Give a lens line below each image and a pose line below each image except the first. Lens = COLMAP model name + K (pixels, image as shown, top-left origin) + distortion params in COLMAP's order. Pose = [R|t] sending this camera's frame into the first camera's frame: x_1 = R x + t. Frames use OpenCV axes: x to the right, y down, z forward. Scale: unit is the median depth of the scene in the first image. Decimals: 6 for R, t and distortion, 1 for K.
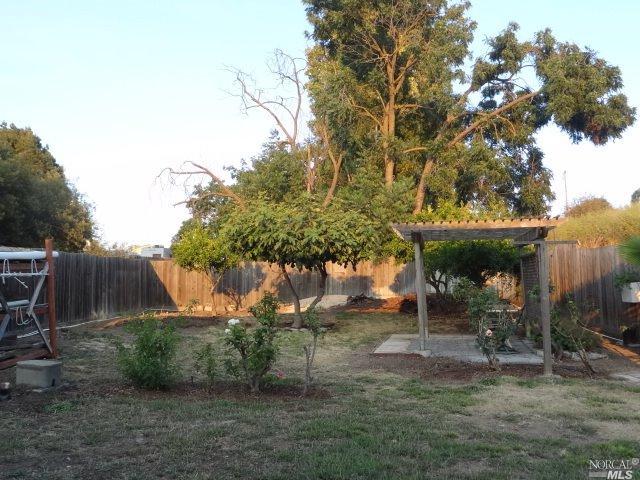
lens RADIAL K [[646.2, 0, 320.0], [0, 646.2, 240.0], [0, 0, 1]] dist [-0.005176, -0.002684]
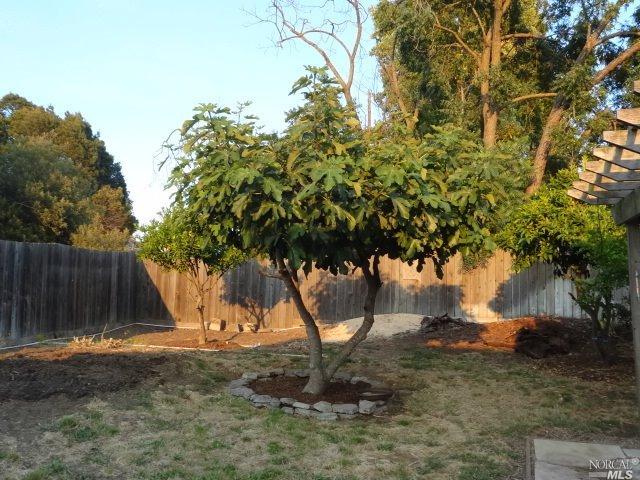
lens RADIAL K [[618.4, 0, 320.0], [0, 618.4, 240.0], [0, 0, 1]] dist [0.003926, -0.000171]
pose [[0.992272, 0.022606, -0.122005, 0.014881], [-0.023783, 0.999684, -0.008198, 0.018224], [0.121781, 0.011037, 0.992496, 0.374314]]
